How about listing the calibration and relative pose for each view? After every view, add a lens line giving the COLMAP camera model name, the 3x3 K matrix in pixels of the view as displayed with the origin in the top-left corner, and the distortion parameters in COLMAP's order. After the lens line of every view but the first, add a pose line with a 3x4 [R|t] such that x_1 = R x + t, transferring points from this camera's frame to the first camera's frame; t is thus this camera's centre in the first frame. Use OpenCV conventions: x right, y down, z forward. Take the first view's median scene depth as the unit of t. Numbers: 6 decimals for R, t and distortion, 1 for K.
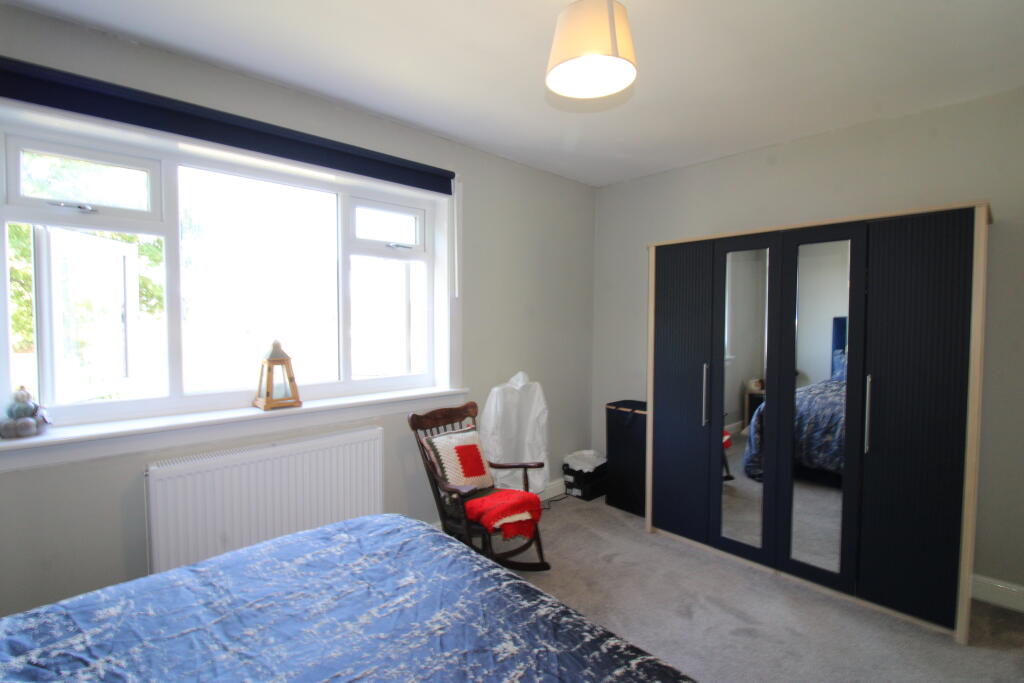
lens RADIAL K [[488.1, 0, 508.4], [0, 488.1, 337.5], [0, 0, 1]] dist [-0.003402, -0.000476]
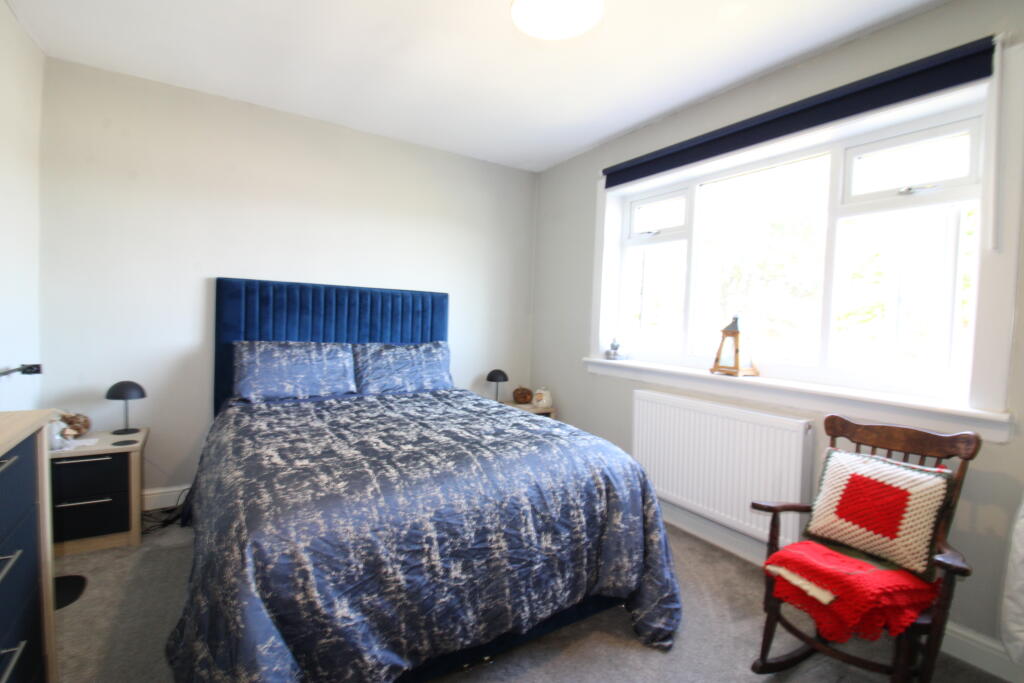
lens RADIAL K [[488.1, 0, 508.4], [0, 488.1, 337.5], [0, 0, 1]] dist [-0.003402, -0.000476]
pose [[-0.221070, 0.033300, -0.974689, 0.728808], [-0.073728, 0.995986, 0.050750, 0.039878], [0.972467, 0.083081, -0.217727, 0.739316]]
